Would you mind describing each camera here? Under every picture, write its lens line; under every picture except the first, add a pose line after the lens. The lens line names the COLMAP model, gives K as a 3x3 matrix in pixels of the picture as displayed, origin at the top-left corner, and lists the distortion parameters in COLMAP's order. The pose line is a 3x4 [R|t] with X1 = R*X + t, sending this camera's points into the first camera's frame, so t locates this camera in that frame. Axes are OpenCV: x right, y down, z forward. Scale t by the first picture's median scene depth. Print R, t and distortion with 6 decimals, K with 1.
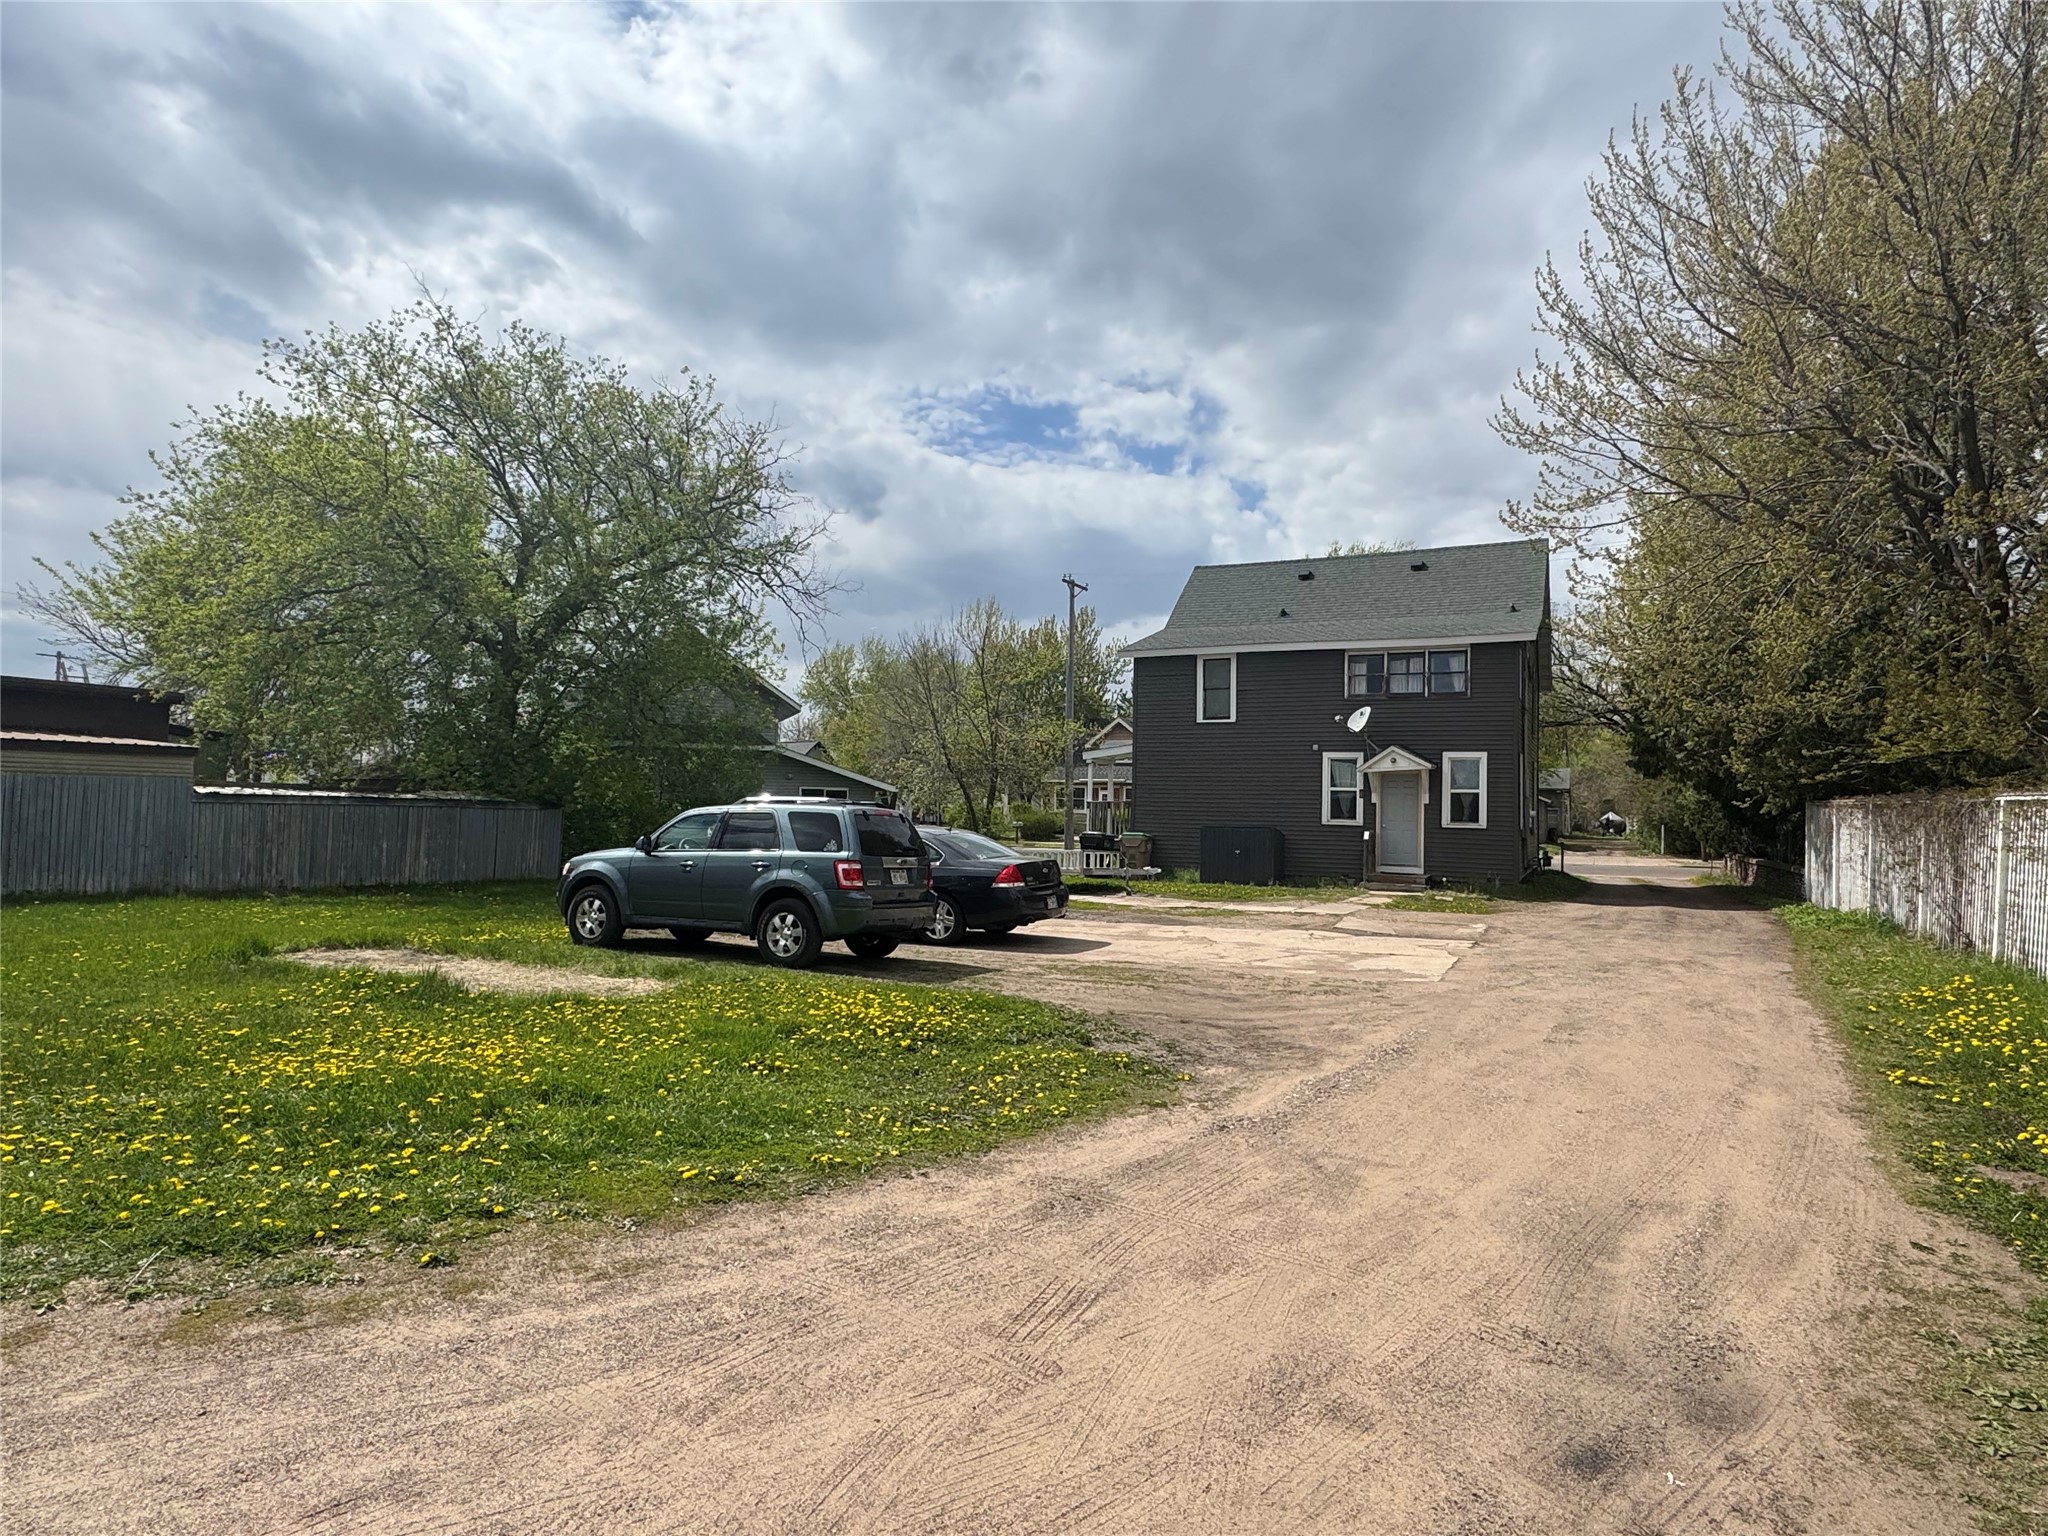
lens RADIAL K [[1141.4, 0, 1024.0], [0, 1141.4, 768.0], [0, 0, 1]] dist [-0.003165, -0.000663]
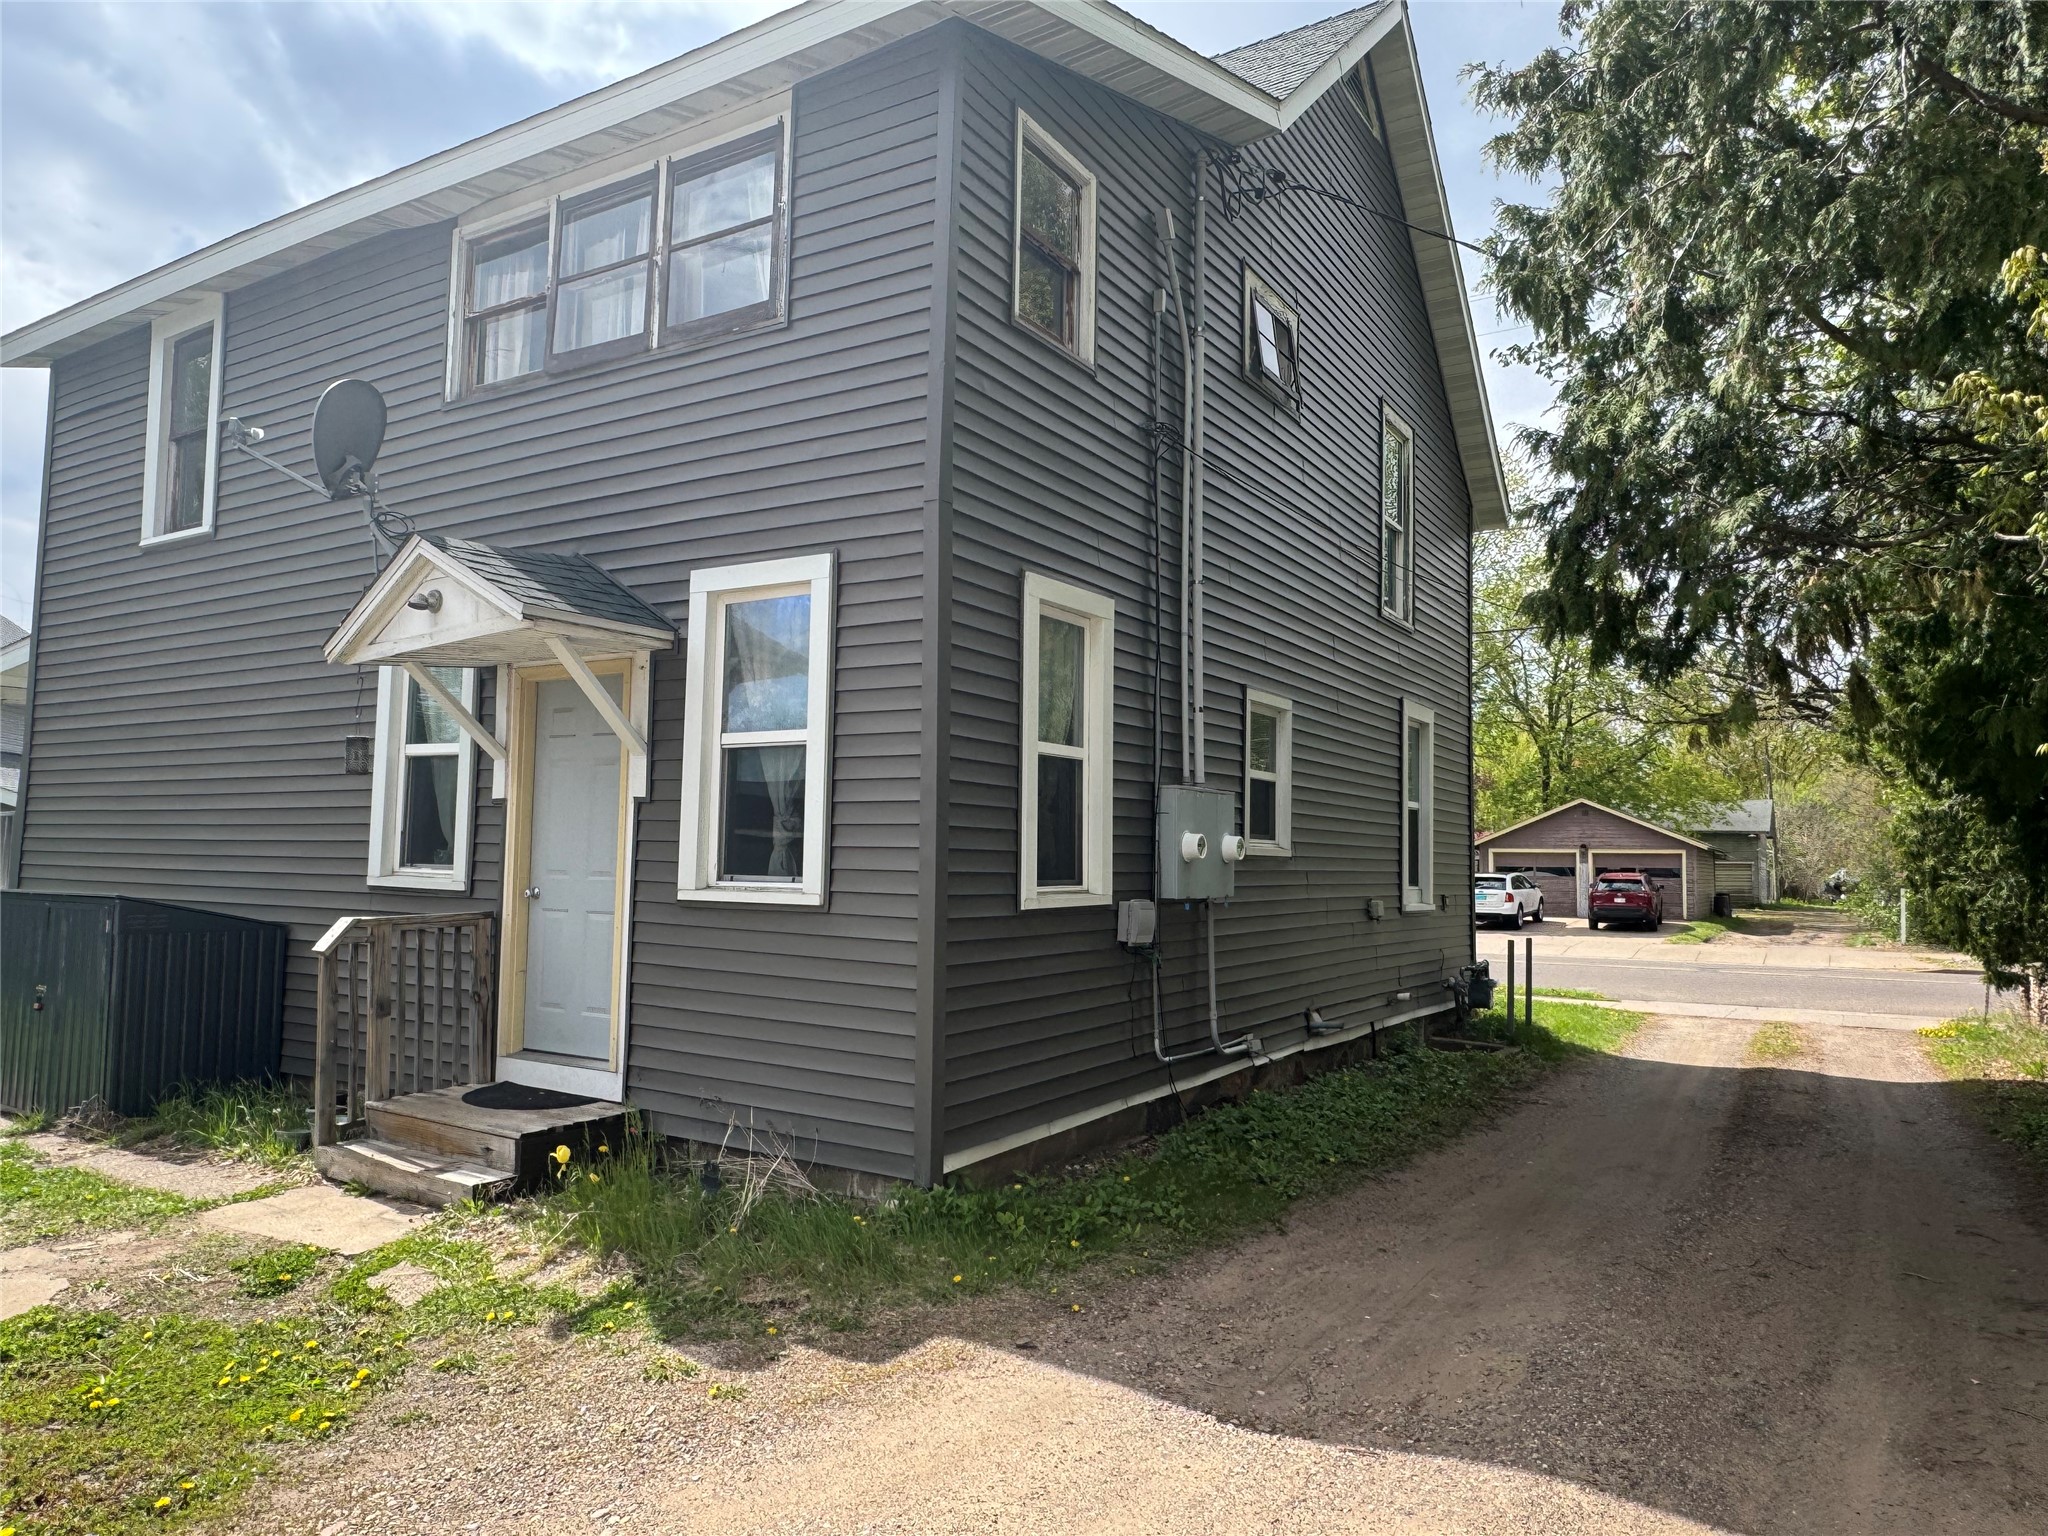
lens RADIAL K [[1349.3, 0, 1024.0], [0, 1349.3, 768.0], [0, 0, 1]] dist [0.002764, 0.001664]
pose [[0.996029, -0.010045, -0.088463, 0.464507], [0.006476, 0.999157, -0.040541, 0.037586], [0.088795, 0.039807, 0.995254, 0.745712]]
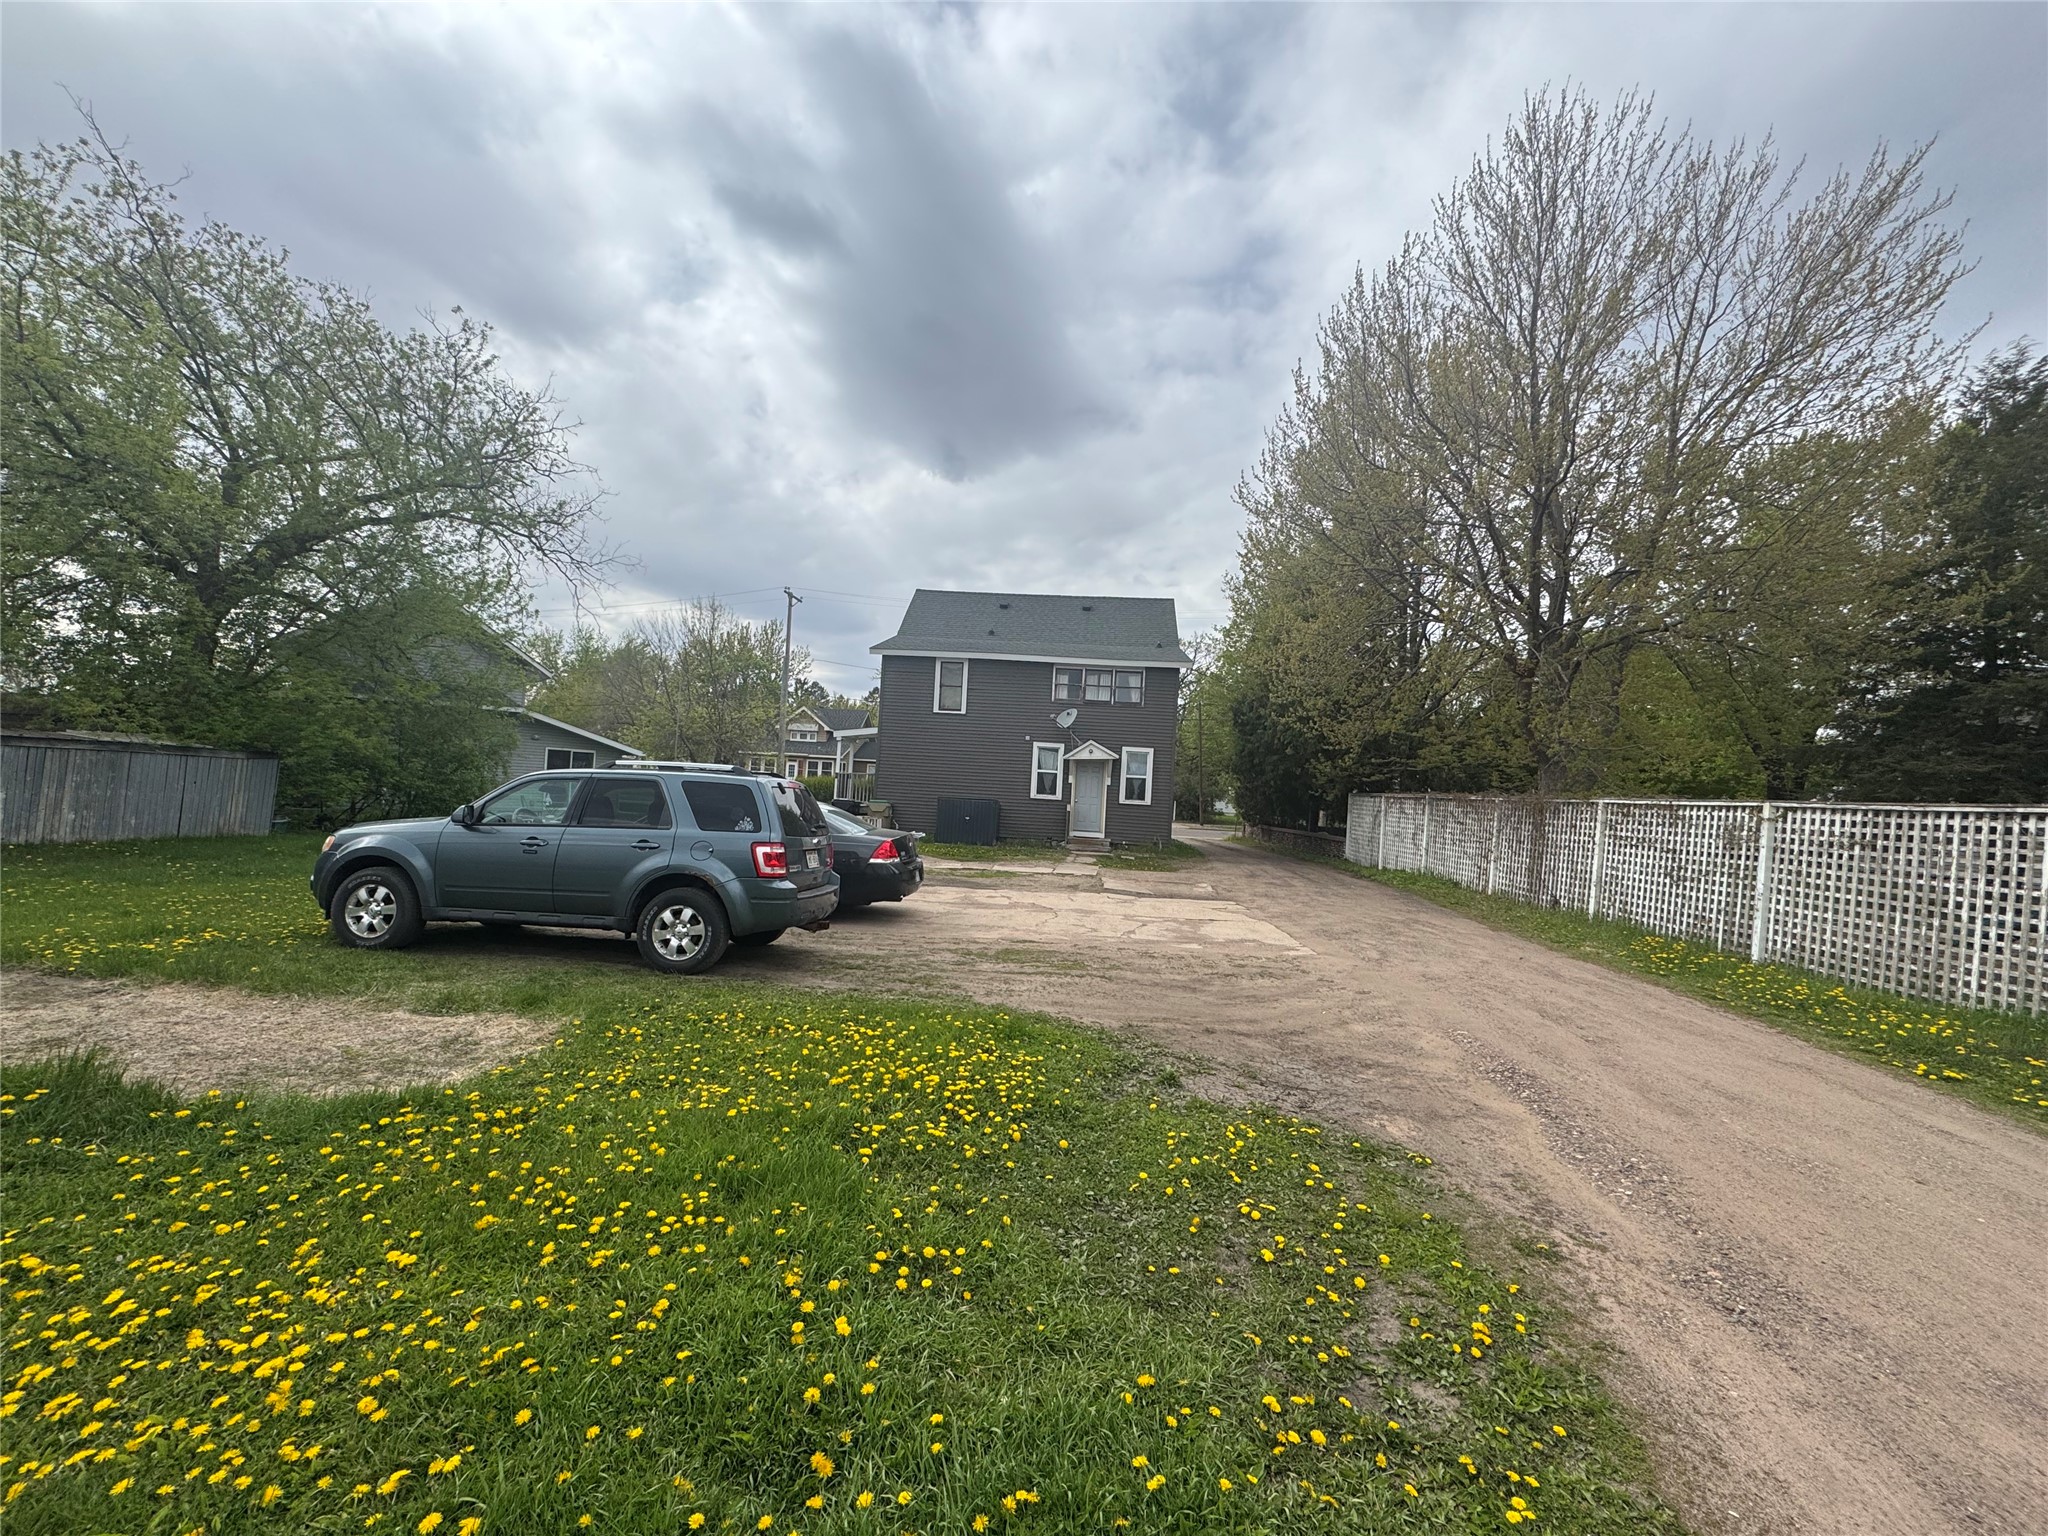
lens RADIAL K [[807.4, 0, 1024.0], [0, 807.4, 768.0], [0, 0, 1]] dist [-0.000752, -0.000203]
pose [[0.925889, 0.041434, 0.375517, -0.091848], [-0.049958, 0.998667, 0.012986, 0.004541], [-0.374478, -0.030784, 0.926725, 0.173795]]
